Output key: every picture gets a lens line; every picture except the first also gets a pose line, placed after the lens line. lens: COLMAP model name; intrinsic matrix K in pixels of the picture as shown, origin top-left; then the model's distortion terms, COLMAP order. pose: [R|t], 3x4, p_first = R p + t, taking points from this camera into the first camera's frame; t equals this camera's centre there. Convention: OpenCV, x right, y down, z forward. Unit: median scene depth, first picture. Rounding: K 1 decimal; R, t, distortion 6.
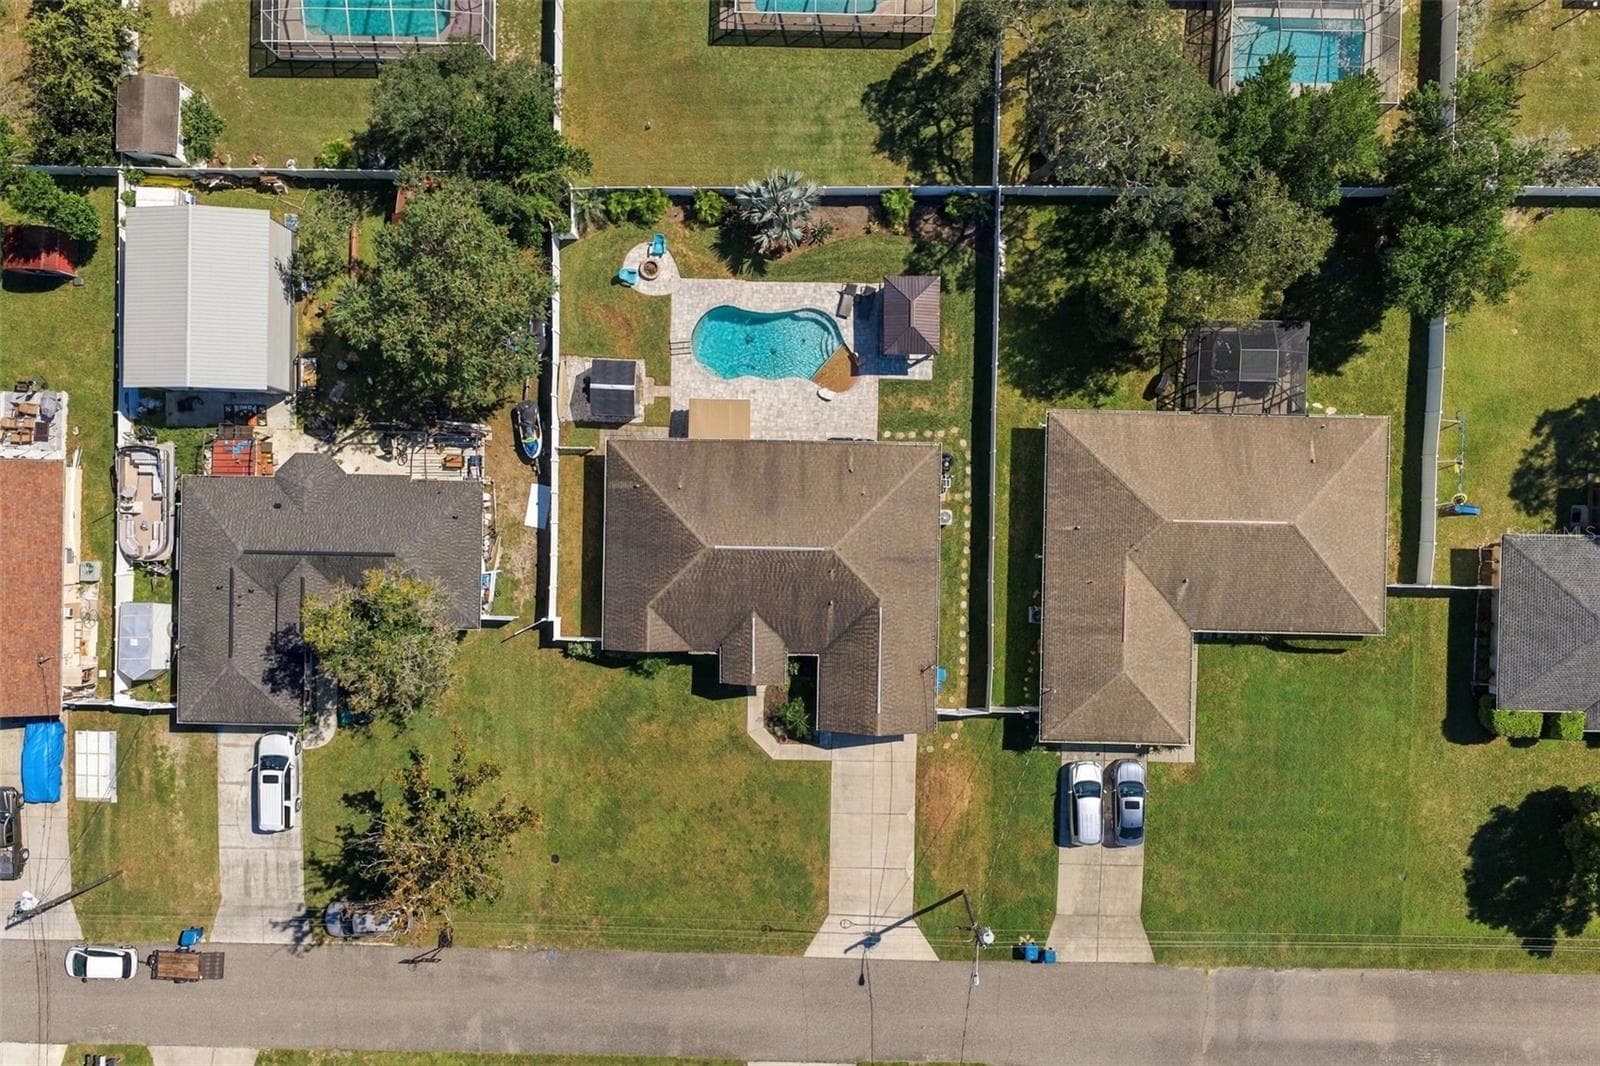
lens RADIAL K [[1324.1, 0, 796.9], [0, 1324.1, 531.5], [0, 0, 1]] dist [0.028039, -0.042332]
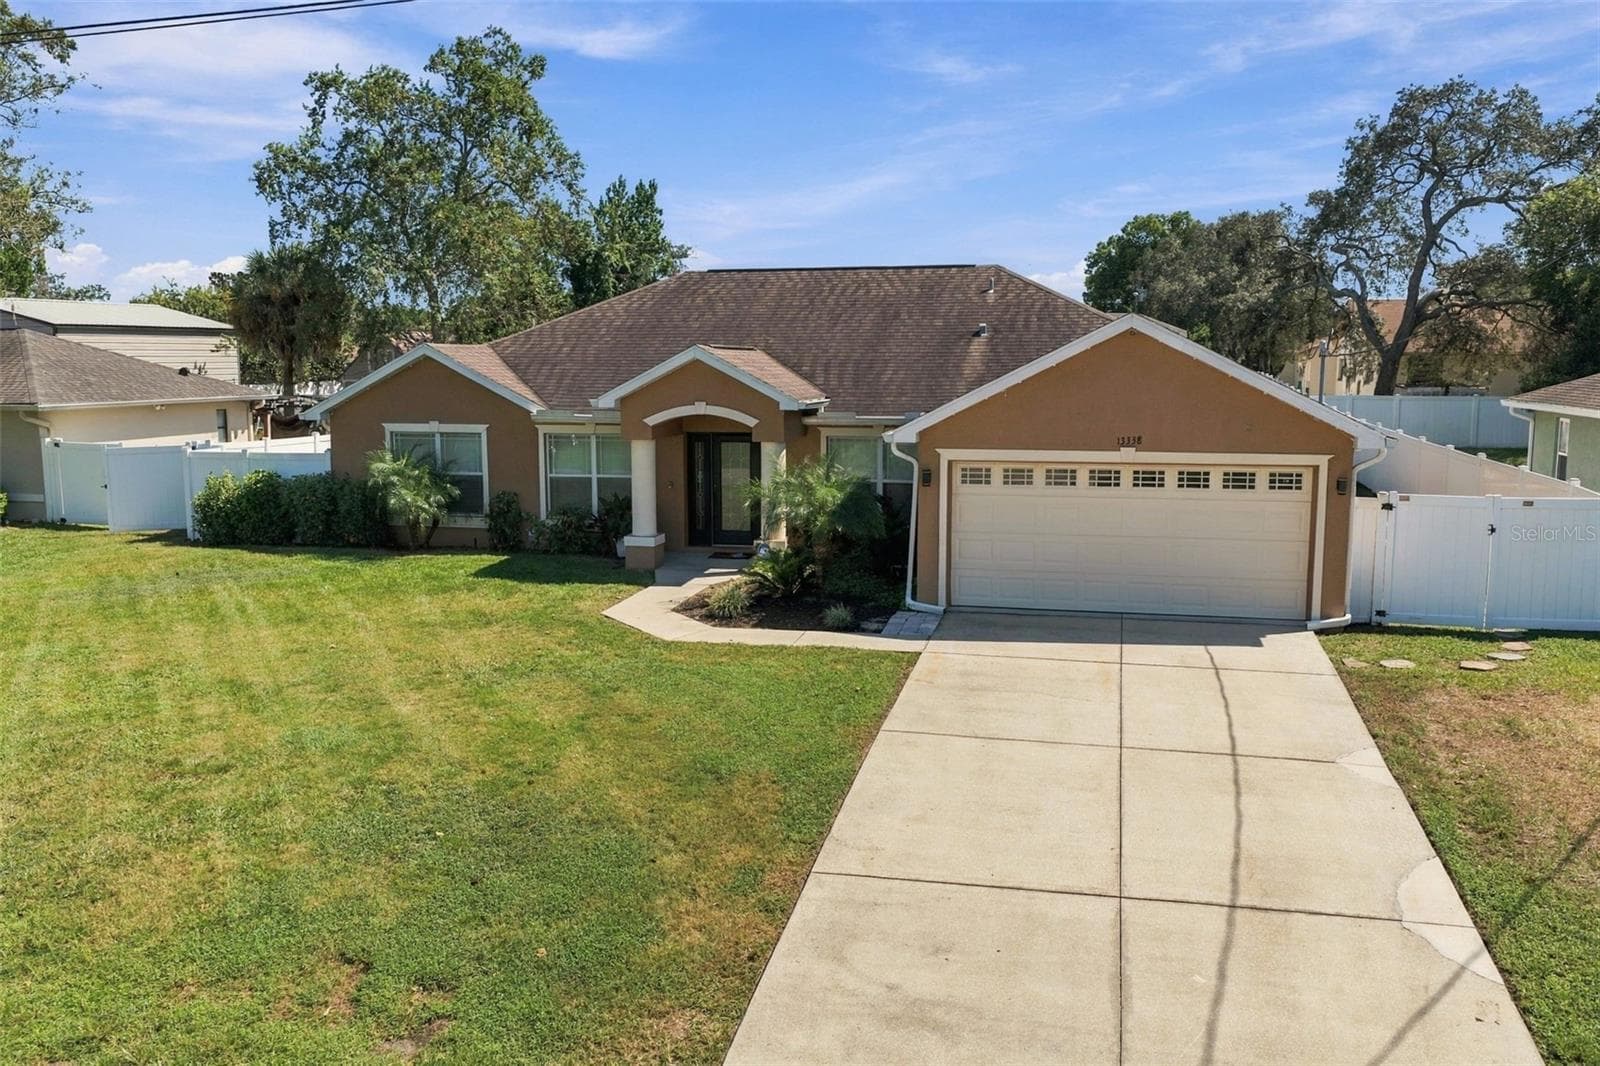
lens RADIAL K [[1324.1, 0, 807.7], [0, 1324.1, 527.9], [0, 0, 1]] dist [0.028039, -0.042332]
pose [[0.978064, 0.033178, -0.205646, 0.051392], [-0.208144, 0.116766, -0.971103, 0.384618], [-0.008207, 0.992605, 0.121111, 0.951958]]
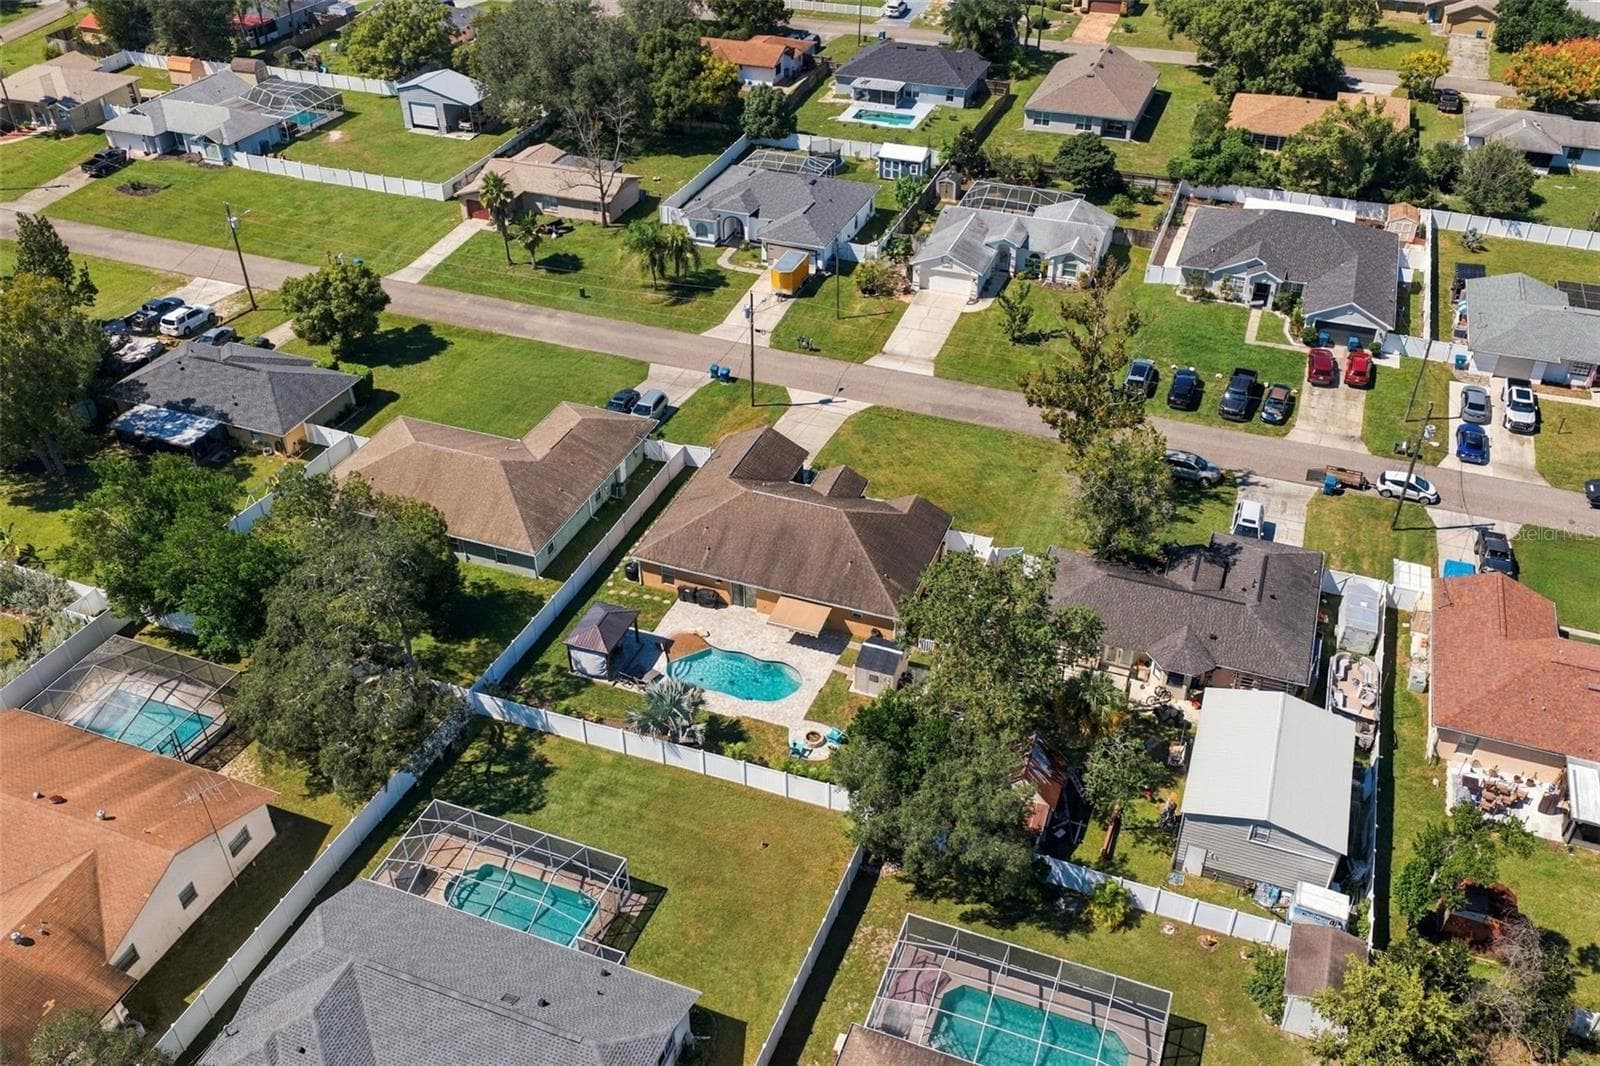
lens RADIAL K [[1337.0, 0, 801.0], [0, 1337.0, 532.9], [0, 0, 1]] dist [-0.004687, 0.006998]
pose [[-0.939820, -0.185476, 0.286943, -0.356119], [0.341193, -0.553776, 0.759552, -0.867175], [0.018024, 0.811746, 0.583733, 0.283508]]
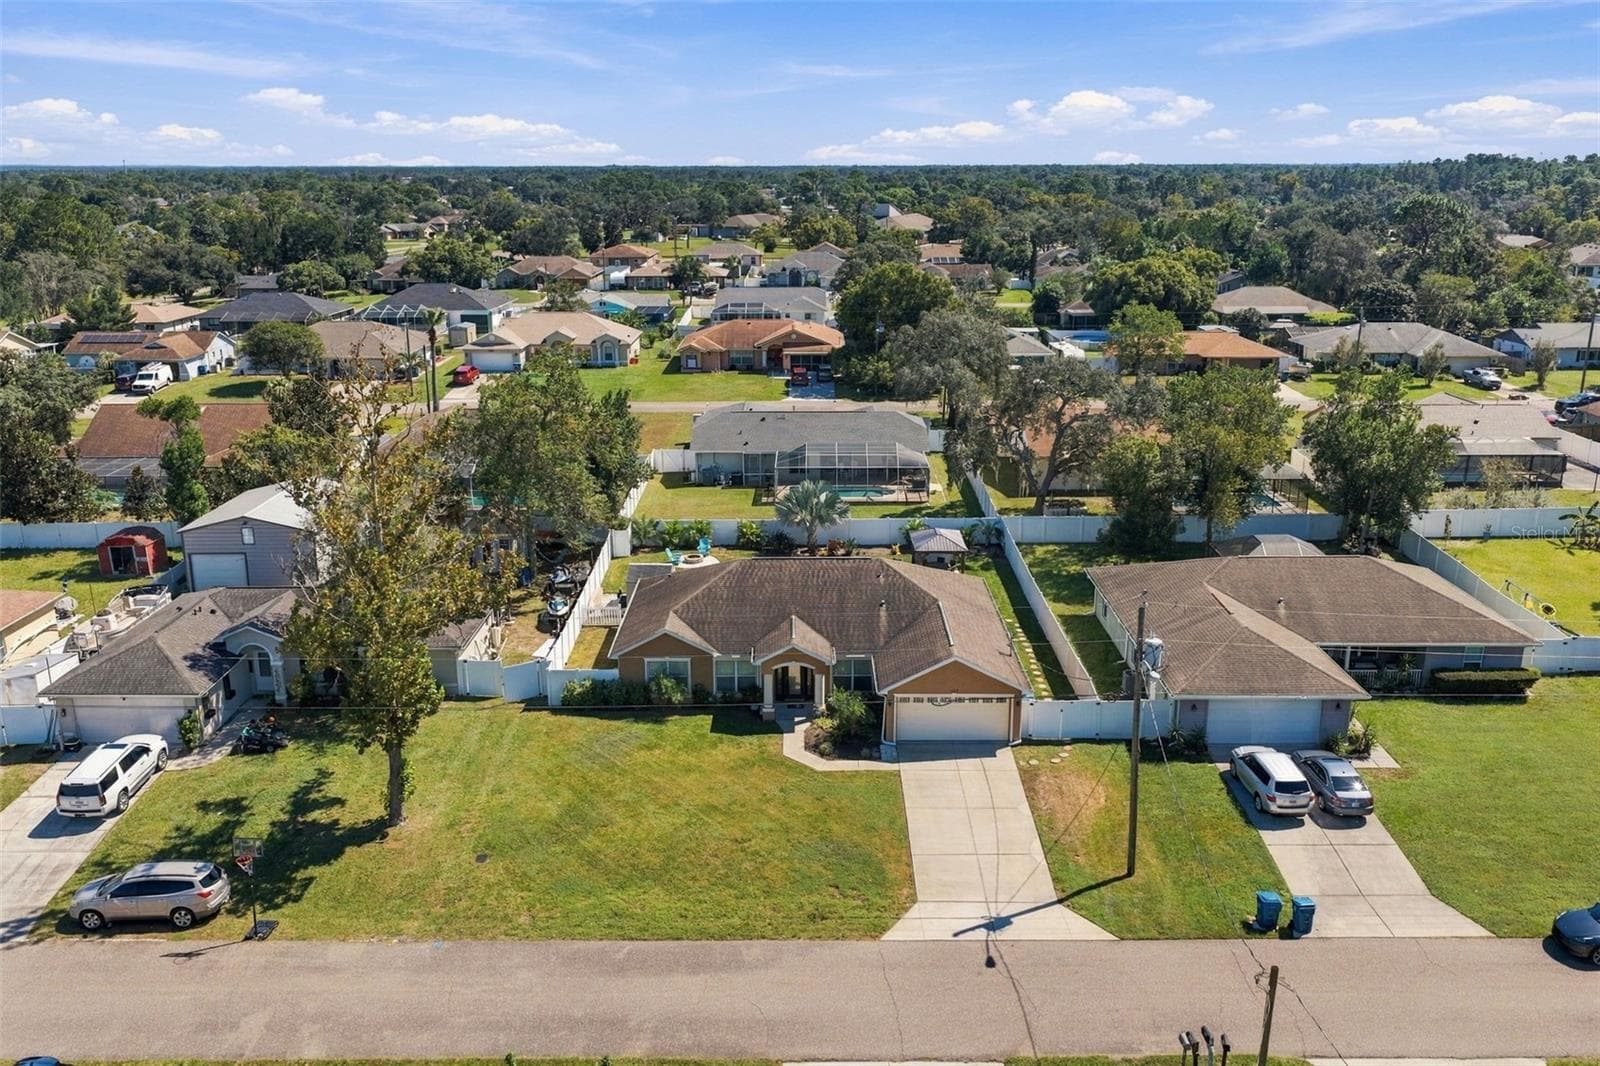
lens RADIAL K [[1324.1, 0, 794.6], [0, 1324.1, 527.0], [0, 0, 1]] dist [0.028039, -0.042332]
pose [[0.999938, 0.002813, 0.010768, -0.039323], [0.009708, 0.252734, -0.967487, 0.833827], [-0.005444, 0.967532, 0.252691, 0.689670]]
